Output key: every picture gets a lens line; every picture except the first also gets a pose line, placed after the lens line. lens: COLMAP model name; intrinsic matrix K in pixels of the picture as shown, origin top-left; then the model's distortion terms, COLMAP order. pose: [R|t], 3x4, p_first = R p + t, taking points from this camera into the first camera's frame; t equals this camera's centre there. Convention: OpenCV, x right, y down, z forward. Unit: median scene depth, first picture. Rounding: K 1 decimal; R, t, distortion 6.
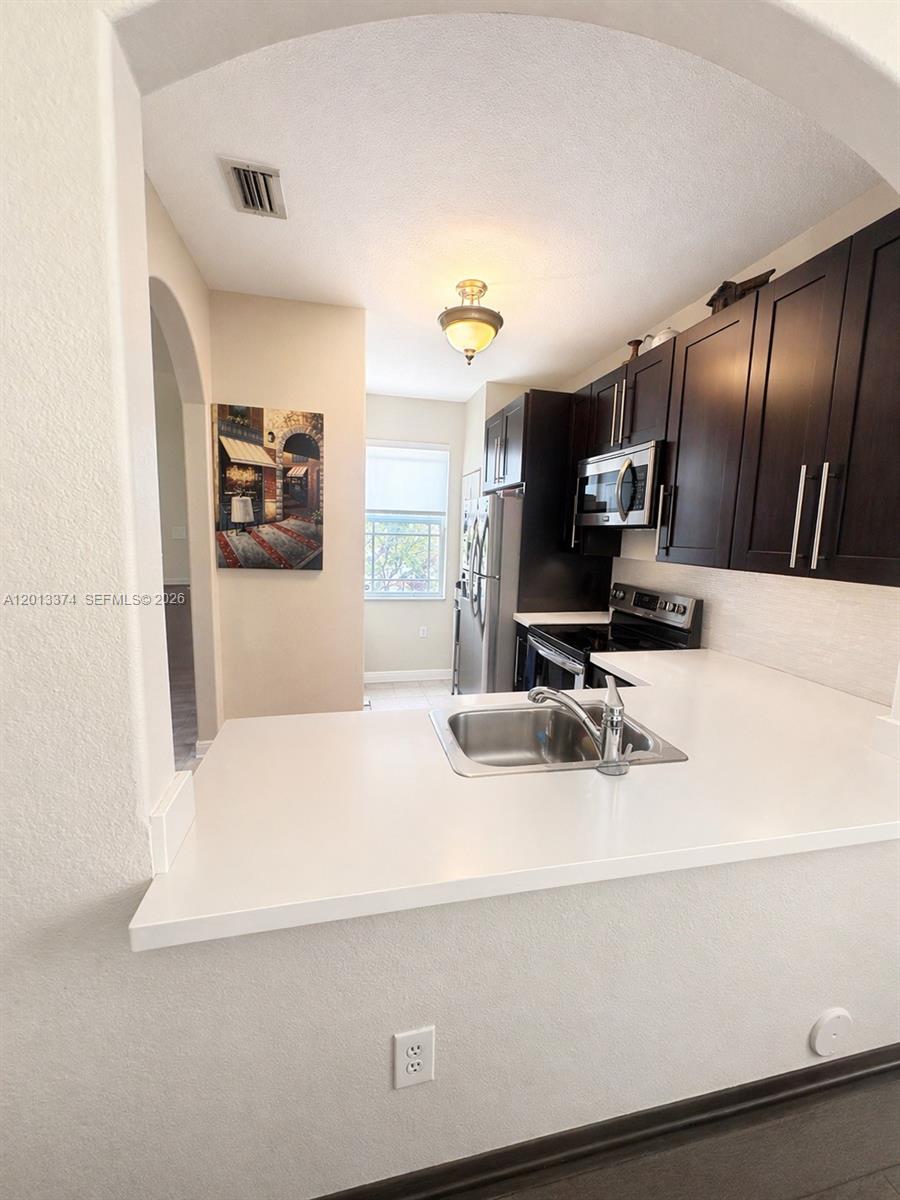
lens RADIAL K [[496.3, 0, 451.6], [0, 496.3, 598.1], [0, 0, 1]] dist [-0.000427, -0.000104]
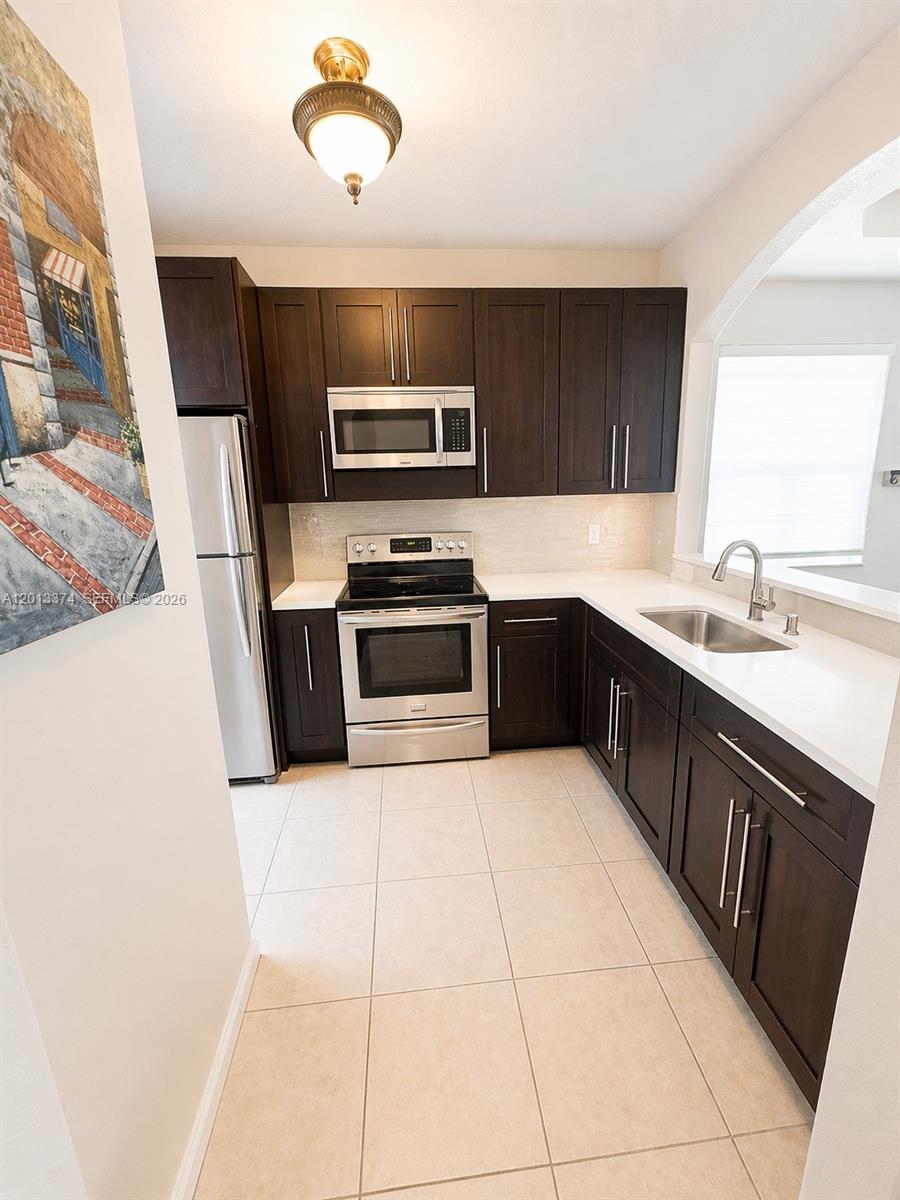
lens RADIAL K [[496.3, 0, 452.1], [0, 496.3, 596.4], [0, 0, 1]] dist [-0.000427, -0.000104]
pose [[0.124862, -0.240296, 0.962635, -0.597945], [0.173939, 0.960504, 0.217203, -0.098952], [-0.976808, 0.140320, 0.161728, 0.763752]]
